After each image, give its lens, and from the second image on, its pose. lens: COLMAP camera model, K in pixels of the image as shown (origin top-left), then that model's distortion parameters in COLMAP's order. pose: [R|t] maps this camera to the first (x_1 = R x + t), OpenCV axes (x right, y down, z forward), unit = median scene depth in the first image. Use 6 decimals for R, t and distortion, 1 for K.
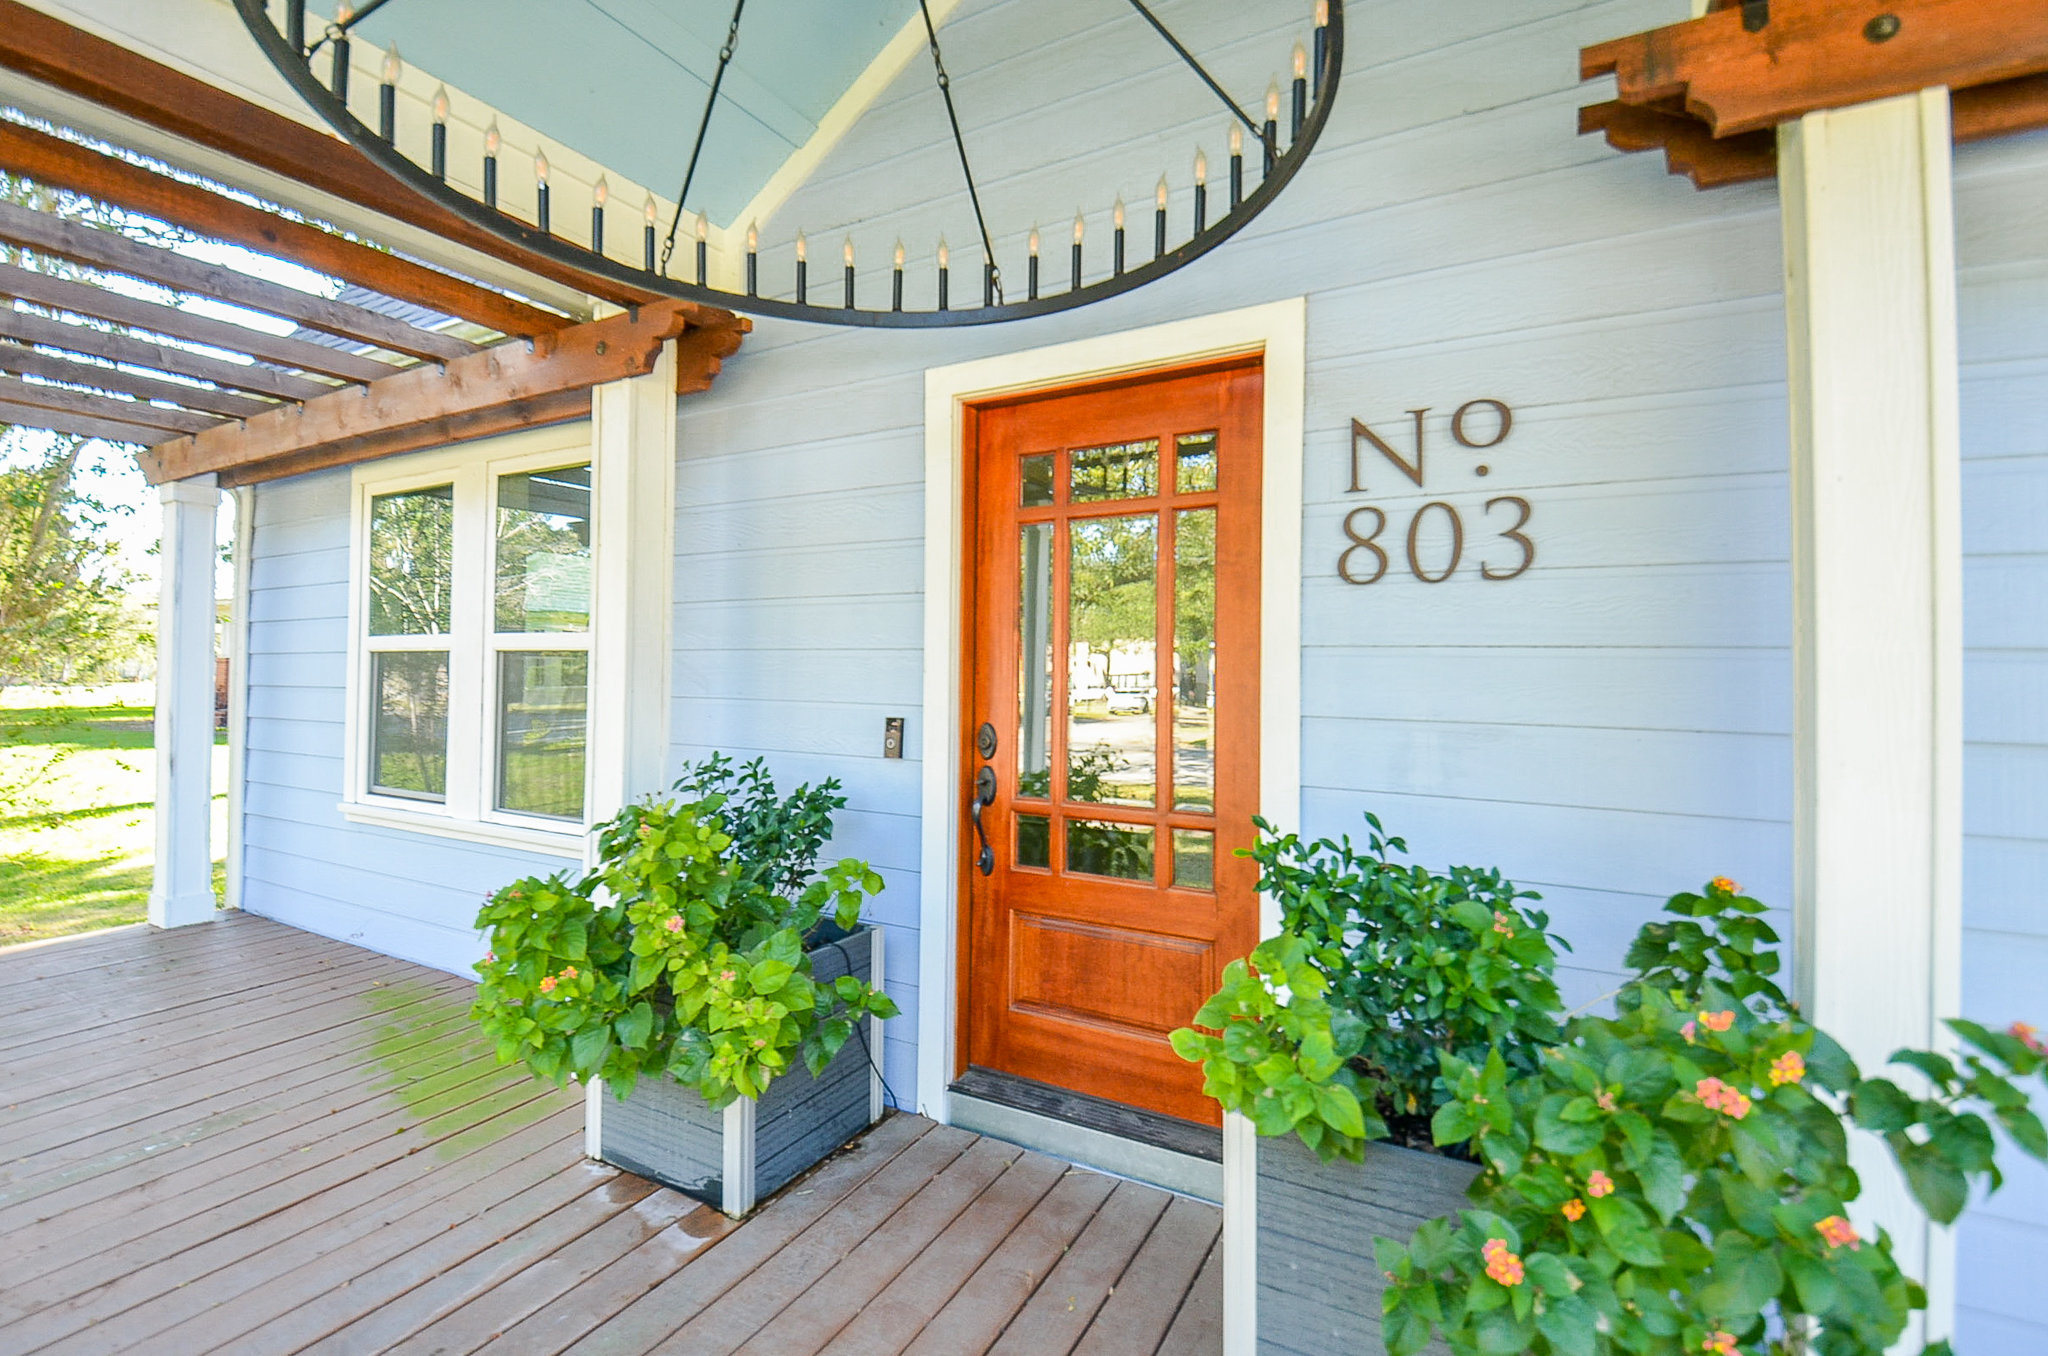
lens RADIAL K [[904.0, 0, 1028.3], [0, 904.0, 662.1], [0, 0, 1]] dist [0.030911, -0.000003]
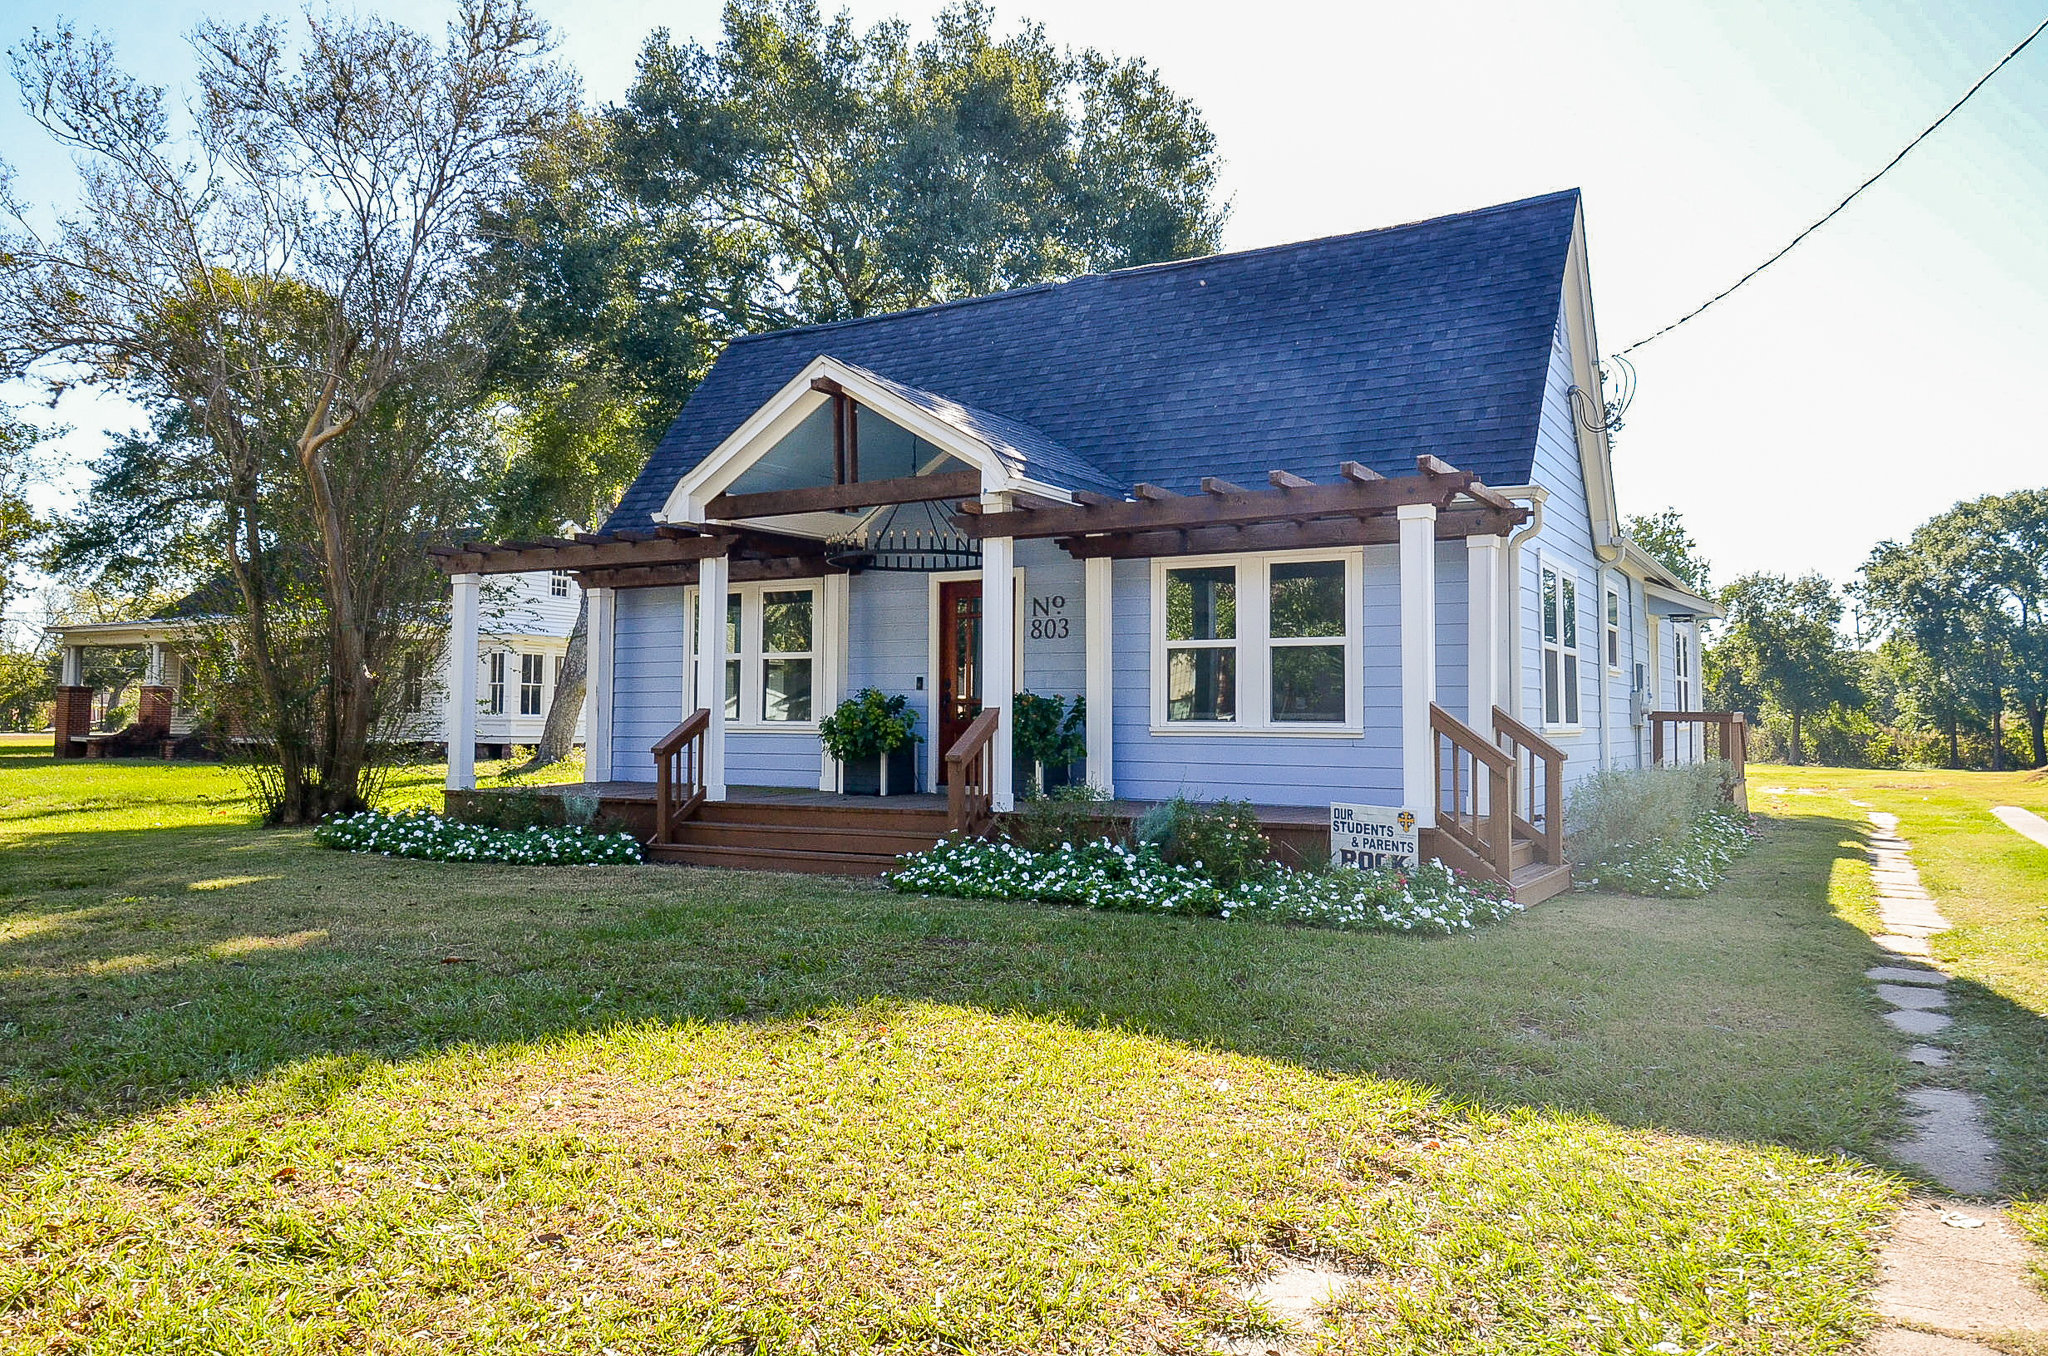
lens RADIAL K [[1461.2, 0, 1069.5], [0, 1461.2, 674.5], [0, 0, 1]] dist [0.044624, 0.001393]
pose [[0.999950, -0.009487, 0.003297, 0.383498], [0.009534, 0.999851, -0.014358, 0.134726], [-0.003160, 0.014389, 0.999891, -4.353240]]
